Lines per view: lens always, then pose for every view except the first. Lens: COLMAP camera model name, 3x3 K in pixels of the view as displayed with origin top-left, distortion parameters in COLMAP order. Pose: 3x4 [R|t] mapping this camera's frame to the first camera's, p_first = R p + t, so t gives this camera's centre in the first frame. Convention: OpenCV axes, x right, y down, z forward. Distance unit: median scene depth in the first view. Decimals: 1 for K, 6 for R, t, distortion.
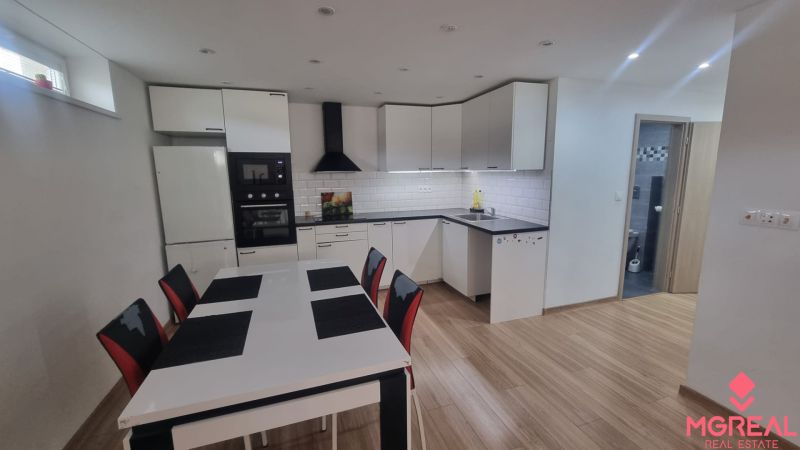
lens RADIAL K [[325.8, 0, 402.6], [0, 325.8, 223.4], [0, 0, 1]] dist [-0.001198, 0.000477]
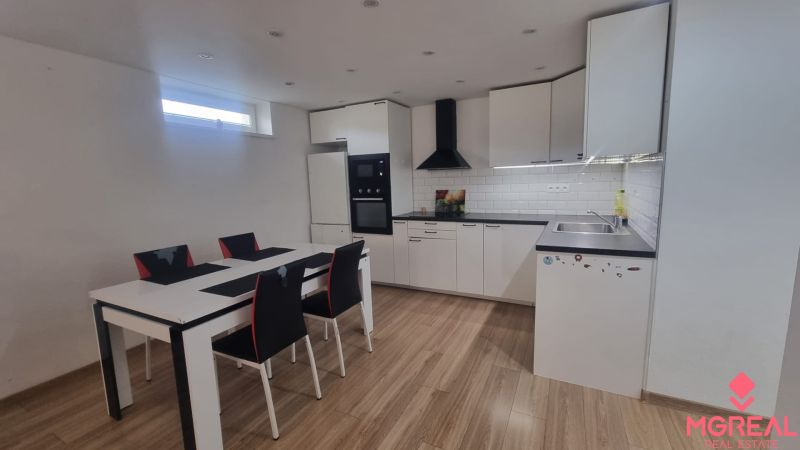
lens RADIAL K [[325.8, 0, 404.3], [0, 325.8, 223.4], [0, 0, 1]] dist [-0.001198, 0.000477]
pose [[0.696990, 0.088019, -0.711658, 0.472631], [-0.092188, 0.995201, 0.032799, -0.016177], [0.711130, 0.042746, 0.701760, 0.241914]]
